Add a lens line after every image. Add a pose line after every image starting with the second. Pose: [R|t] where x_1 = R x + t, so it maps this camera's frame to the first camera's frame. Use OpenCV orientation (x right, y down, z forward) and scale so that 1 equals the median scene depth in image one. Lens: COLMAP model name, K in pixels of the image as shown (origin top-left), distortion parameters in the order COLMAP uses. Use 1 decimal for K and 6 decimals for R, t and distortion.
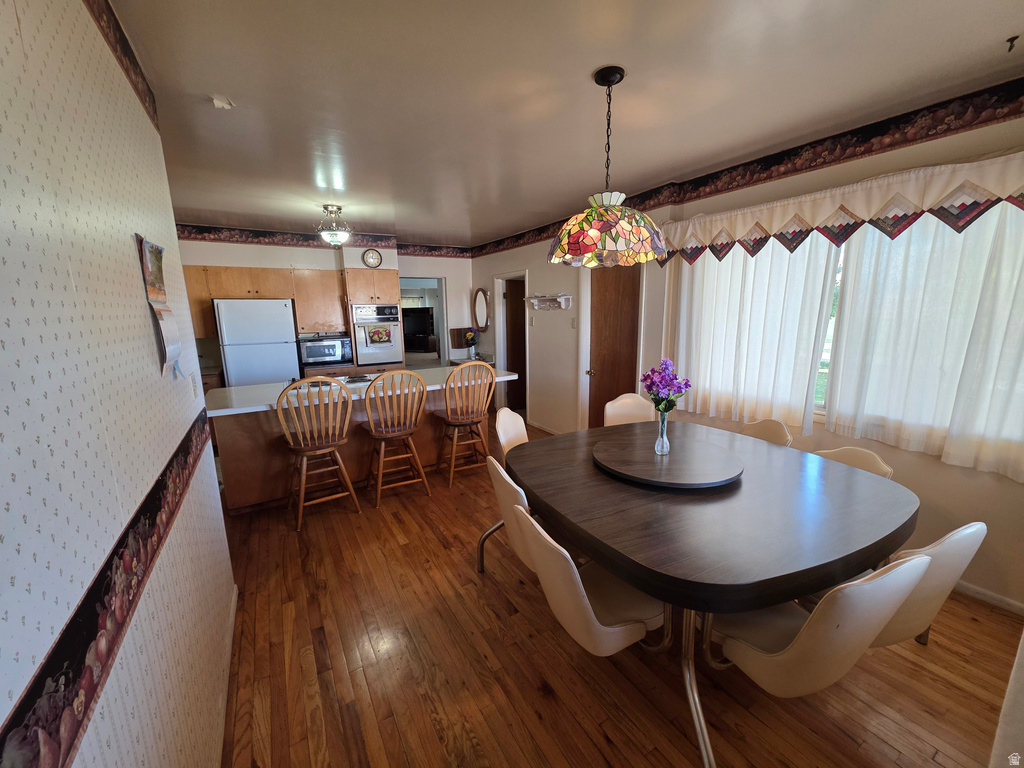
lens RADIAL K [[405.4, 0, 512.4], [0, 405.4, 387.0], [0, 0, 1]] dist [0.014313, -0.000203]
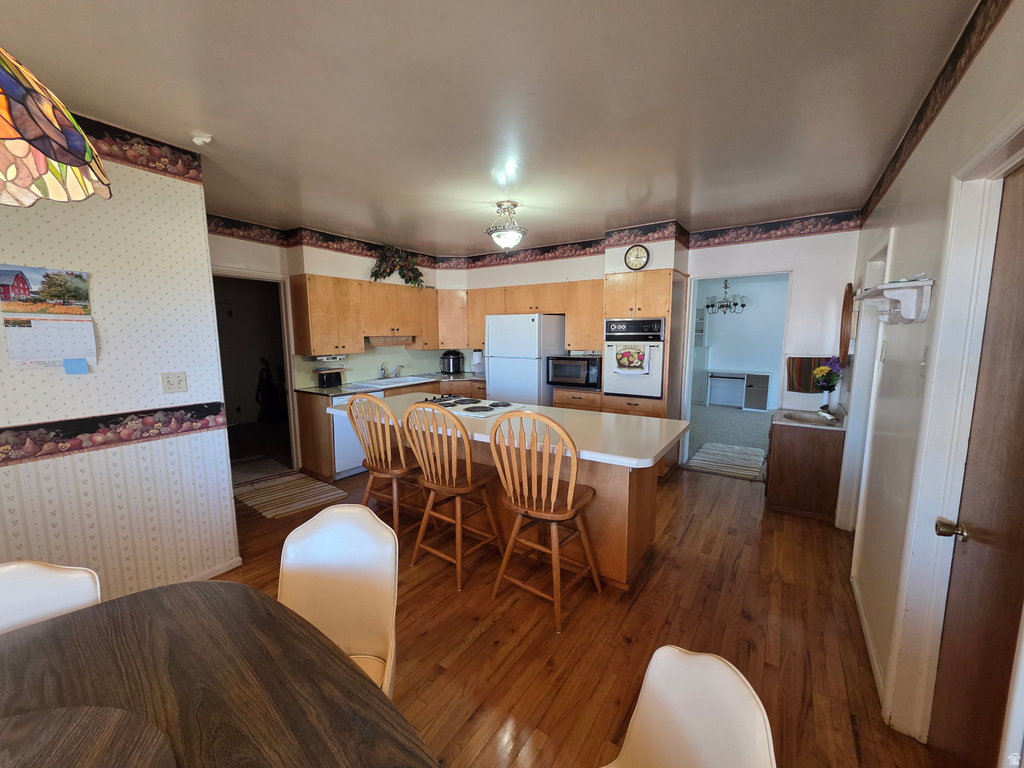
lens RADIAL K [[405.4, 0, 513.3], [0, 405.4, 383.4], [0, 0, 1]] dist [0.014313, -0.000203]
pose [[0.426360, 0.132980, -0.894725, 0.263842], [-0.175667, 0.982476, 0.062312, -0.090978], [0.887332, 0.130606, 0.442248, 0.483768]]
